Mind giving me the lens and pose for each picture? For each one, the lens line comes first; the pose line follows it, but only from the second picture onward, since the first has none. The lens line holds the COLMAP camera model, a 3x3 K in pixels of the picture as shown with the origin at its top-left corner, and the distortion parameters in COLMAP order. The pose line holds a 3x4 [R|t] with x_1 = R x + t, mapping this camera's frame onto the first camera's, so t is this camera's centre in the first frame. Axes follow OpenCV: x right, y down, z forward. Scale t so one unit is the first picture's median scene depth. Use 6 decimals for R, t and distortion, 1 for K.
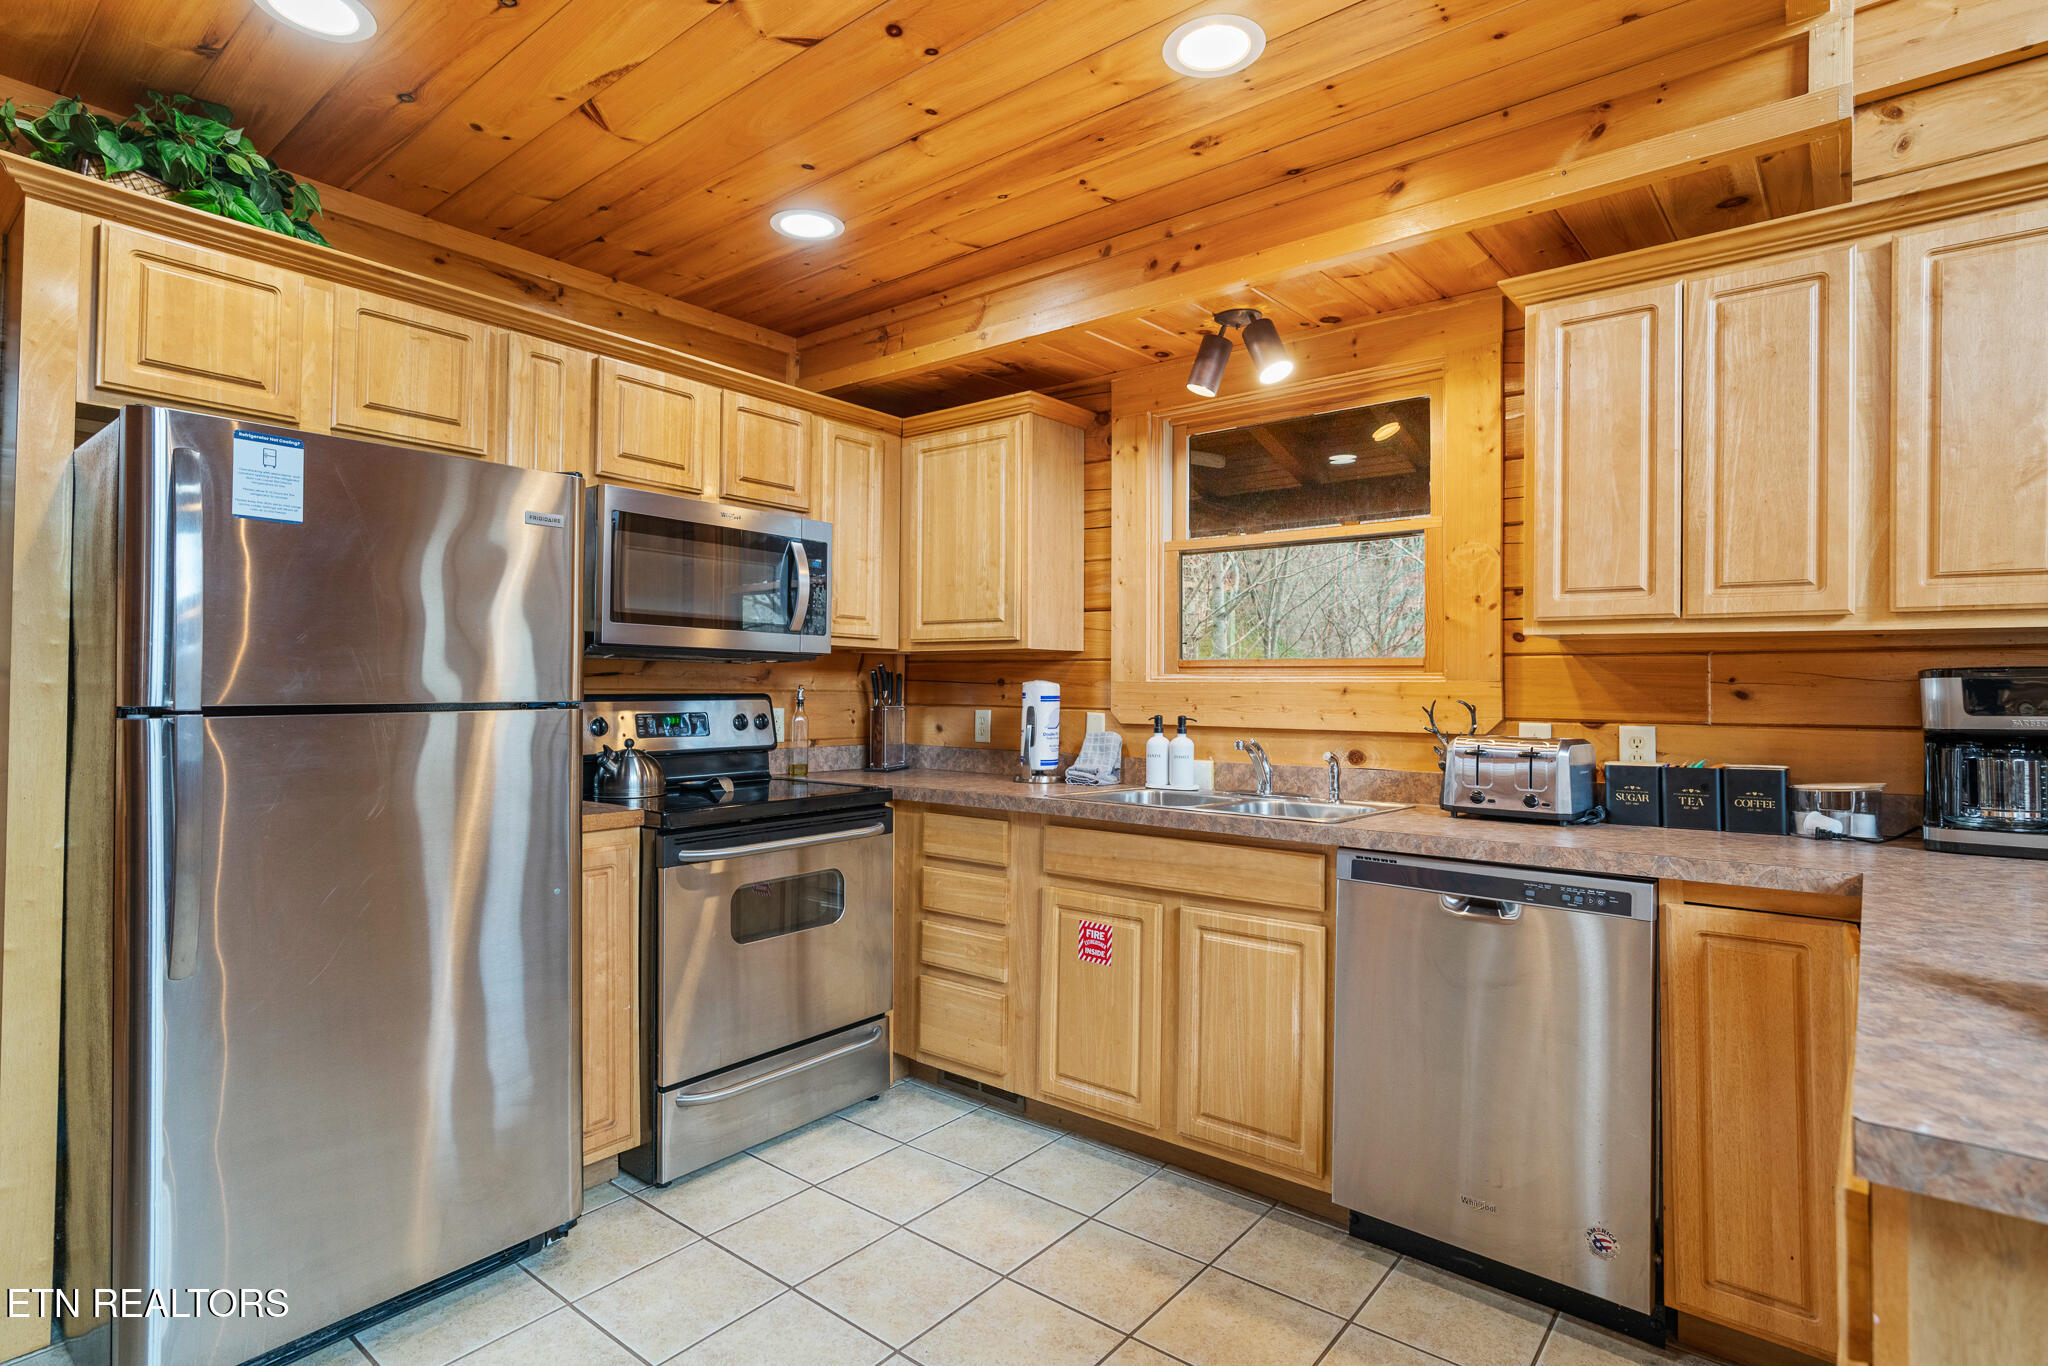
lens RADIAL K [[1020.3, 0, 1034.0], [0, 1020.3, 672.1], [0, 0, 1]] dist [-0.004992, 0.002731]
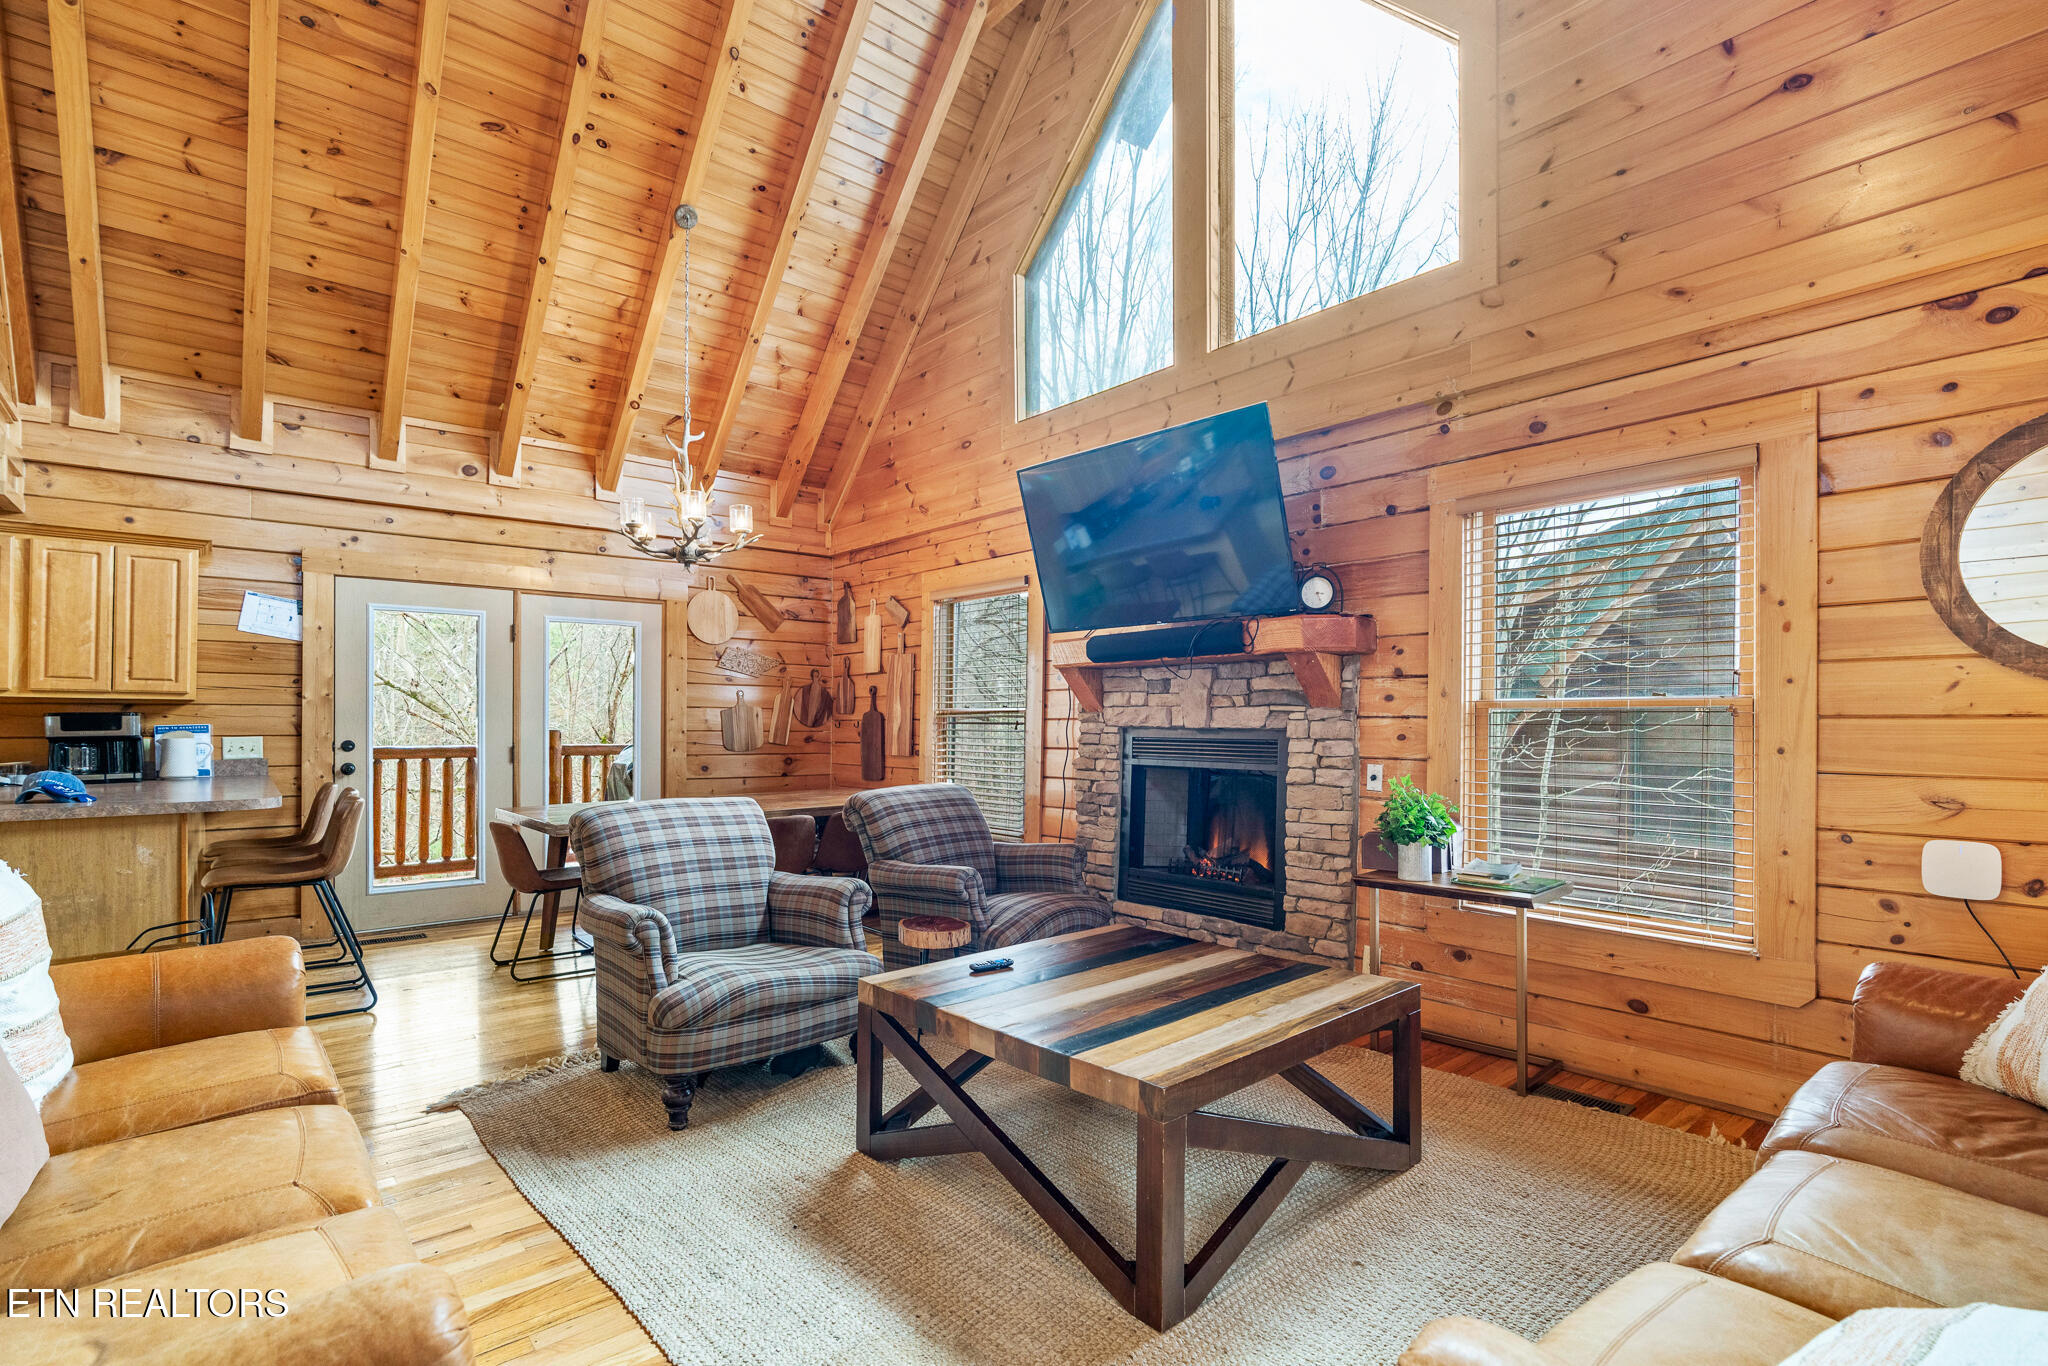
lens RADIAL K [[954.5, 0, 1004.9], [0, 954.5, 717.2], [0, 0, 1]] dist [-0.001873, 0.002161]
pose [[0.200938, -0.002377, 0.979601, -0.754364], [-0.017270, 0.999833, 0.005969, -0.038070], [-0.979452, -0.018117, 0.200864, -1.419147]]
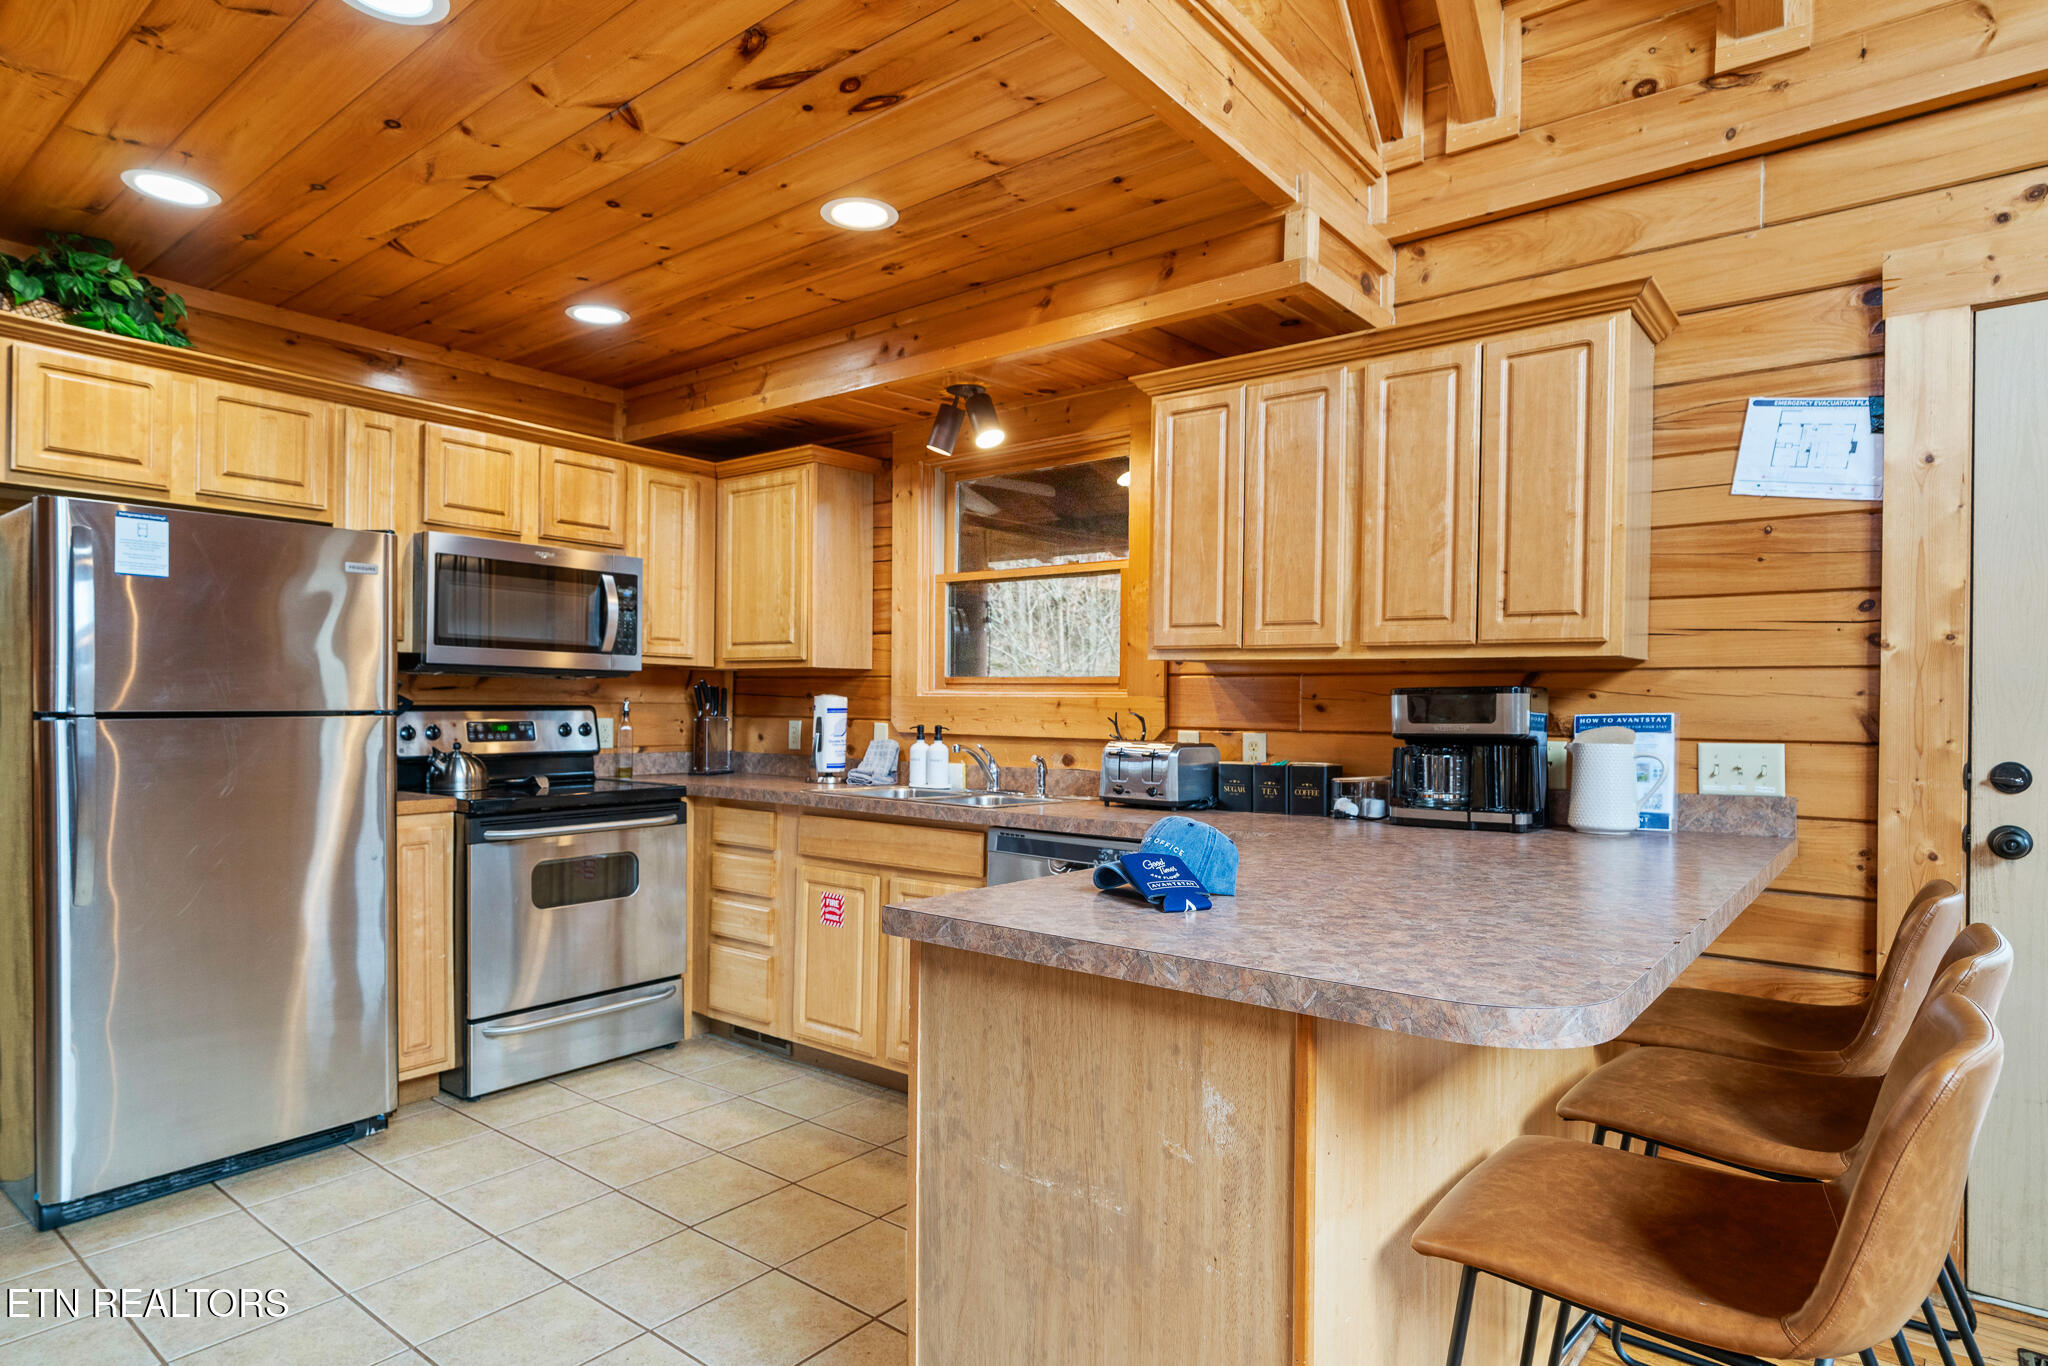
lens RADIAL K [[1126.5, 0, 1027.1], [0, 1126.5, 707.5], [0, 0, 1]] dist [-0.005660, 0.004288]
pose [[0.999987, 0.003221, 0.003931, 0.317952], [-0.003300, 0.999790, 0.020212, -0.005377], [-0.003865, -0.020224, 0.999788, -0.381653]]
